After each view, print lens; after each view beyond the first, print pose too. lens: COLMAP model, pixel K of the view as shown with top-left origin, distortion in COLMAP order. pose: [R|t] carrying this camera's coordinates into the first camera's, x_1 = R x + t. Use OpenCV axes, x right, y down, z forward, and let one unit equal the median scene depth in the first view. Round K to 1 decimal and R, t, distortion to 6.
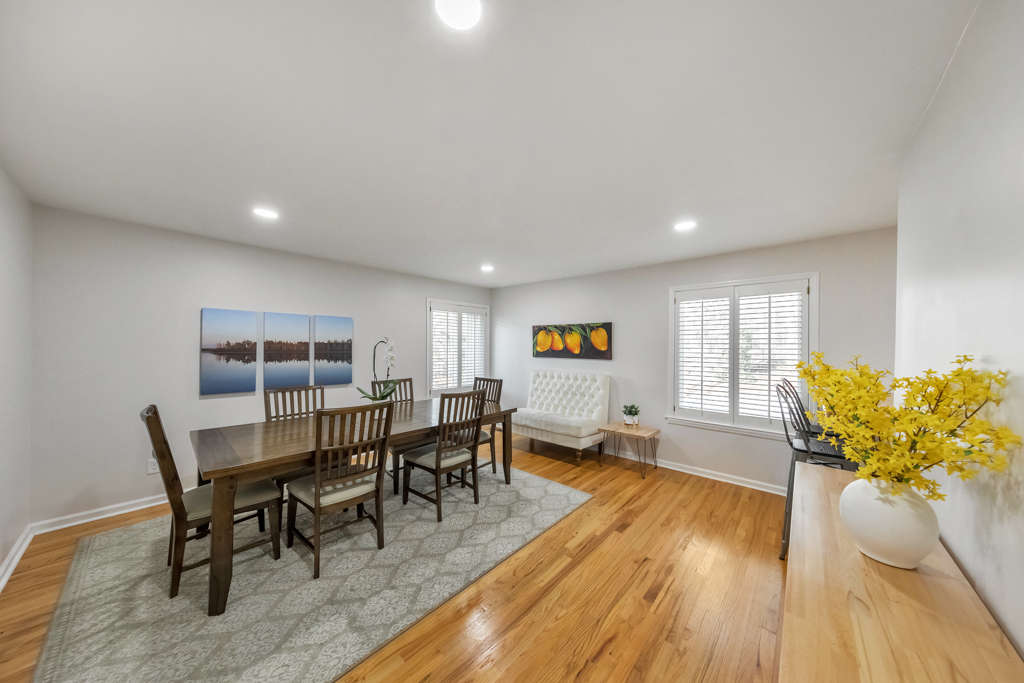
lens RADIAL K [[324.7, 0, 513.6], [0, 324.7, 345.0], [0, 0, 1]] dist [0.007327, -0.000223]
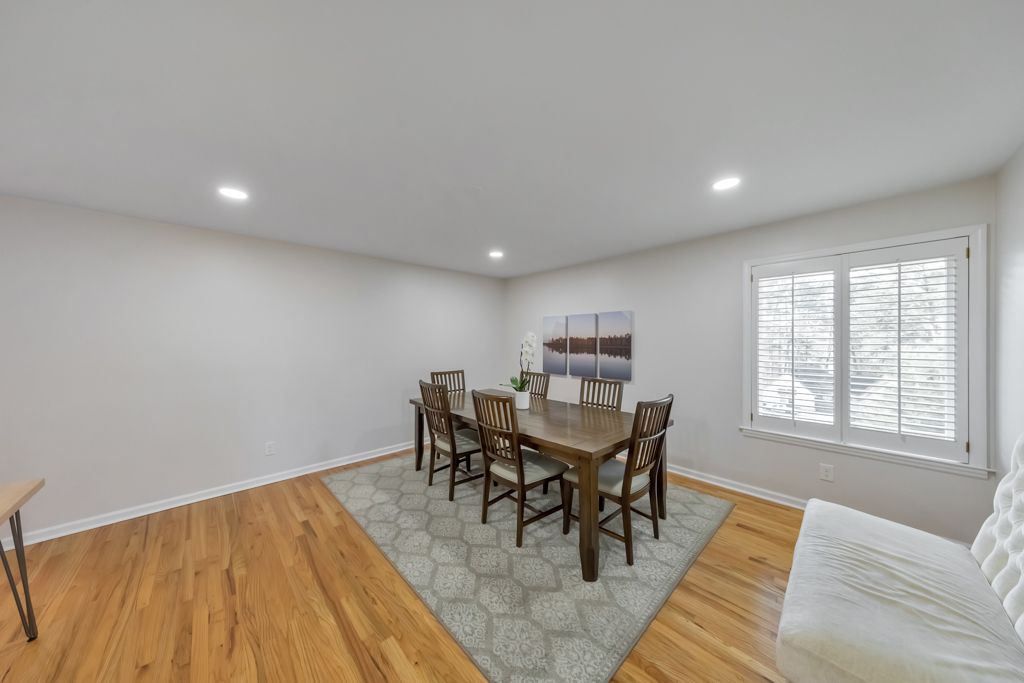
lens RADIAL K [[324.7, 0, 513.4], [0, 324.7, 341.3], [0, 0, 1]] dist [0.007327, -0.000223]
pose [[-0.082611, -0.001350, -0.996581, 0.587453], [0.008331, 0.999963, -0.002045, 0.003864], [0.996547, -0.008471, -0.082596, 0.945520]]
